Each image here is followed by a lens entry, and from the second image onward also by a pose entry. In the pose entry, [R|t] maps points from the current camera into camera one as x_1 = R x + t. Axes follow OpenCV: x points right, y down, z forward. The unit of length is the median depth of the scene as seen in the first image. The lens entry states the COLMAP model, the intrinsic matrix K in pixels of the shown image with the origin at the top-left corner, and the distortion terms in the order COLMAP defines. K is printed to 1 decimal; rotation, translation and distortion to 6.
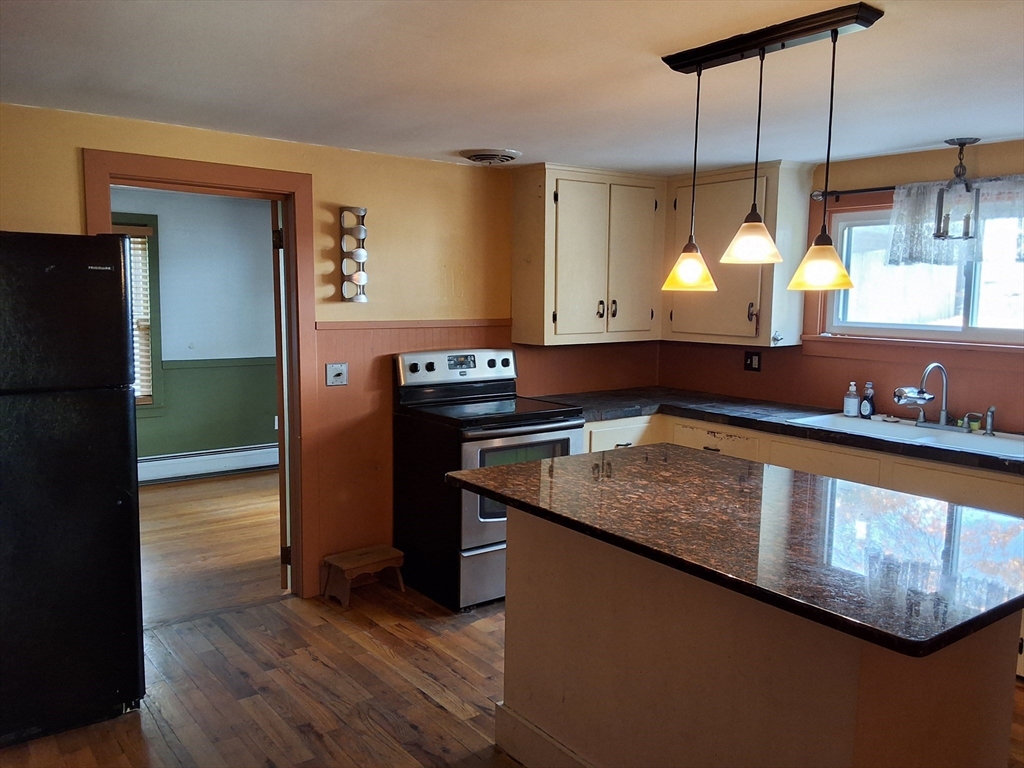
lens RADIAL K [[812.3, 0, 511.5], [0, 812.3, 390.3], [0, 0, 1]] dist [0.133276, -0.223393]
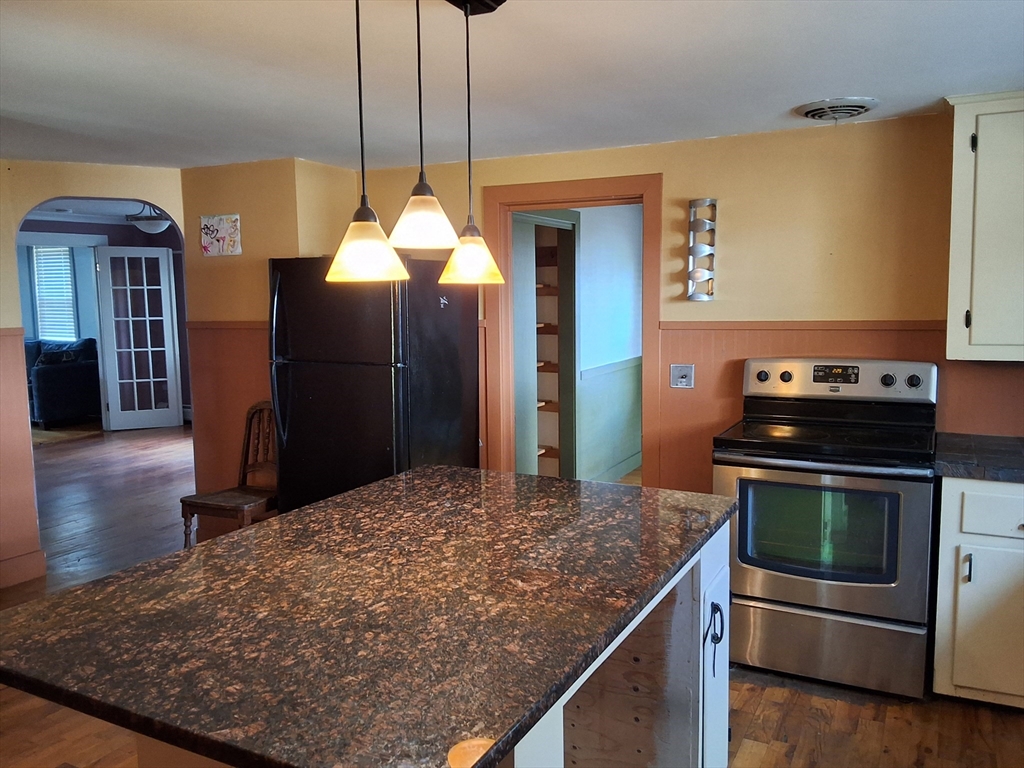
lens RADIAL K [[812.3, 0, 511.5], [0, 812.3, 390.3], [0, 0, 1]] dist [0.133276, -0.223393]
pose [[0.438438, 0.088382, -0.894405, 0.566911], [-0.090407, 0.994443, 0.053950, -0.037275], [0.894203, 0.057206, 0.443992, 0.398552]]
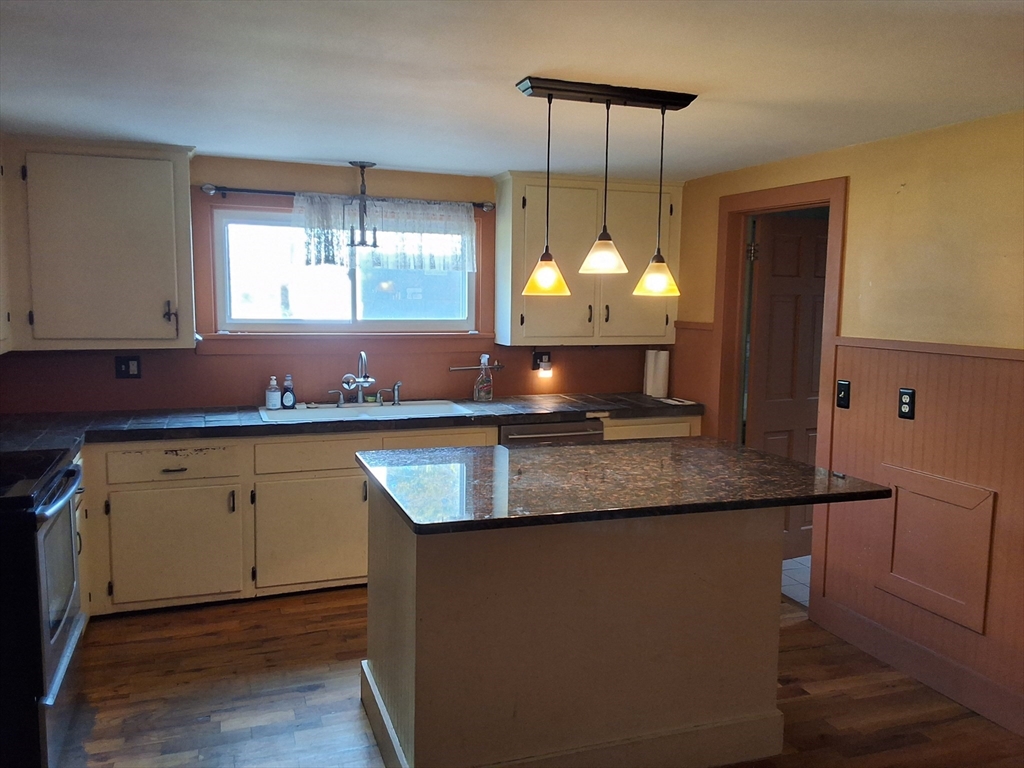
lens RADIAL K [[812.3, 0, 511.5], [0, 812.3, 390.3], [0, 0, 1]] dist [0.133276, -0.223393]
pose [[0.288892, -0.120162, 0.949791, -0.506911], [0.106127, 0.989997, 0.092969, -0.059432], [-0.951461, 0.073940, 0.298755, 0.422623]]
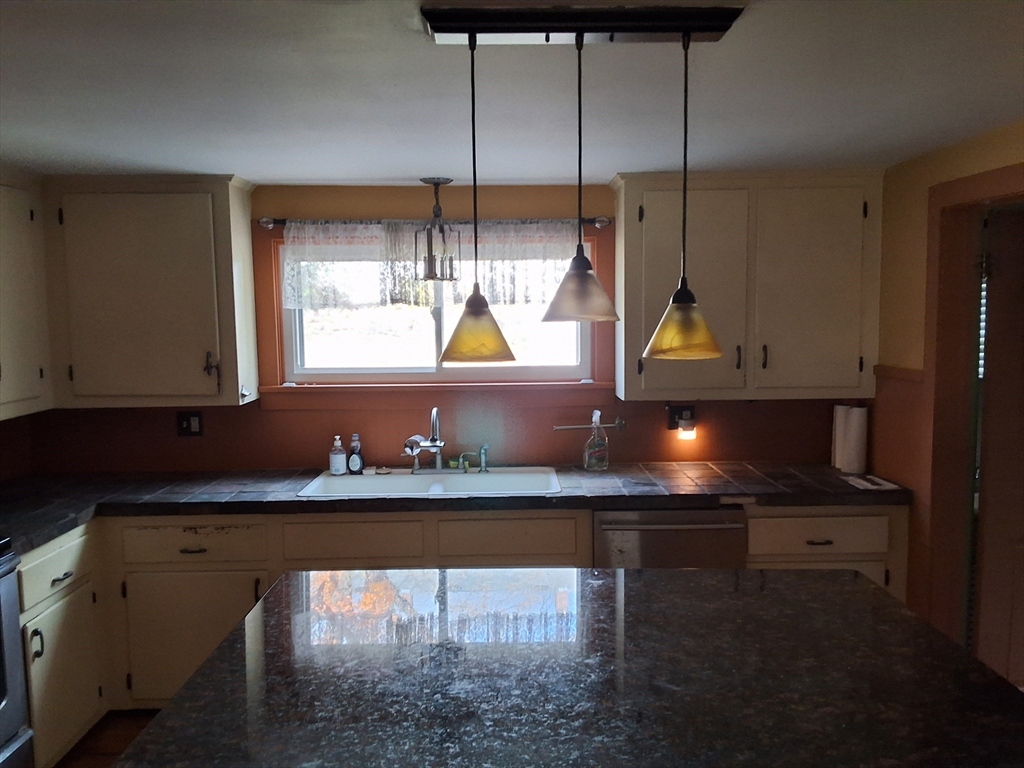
lens RADIAL K [[812.3, 0, 511.5], [0, 812.3, 390.3], [0, 0, 1]] dist [0.133276, -0.223393]
pose [[0.590110, -0.093486, 0.801892, -0.185397], [0.114803, 0.992896, 0.031270, -0.067850], [-0.799118, 0.073607, 0.596651, 0.334325]]
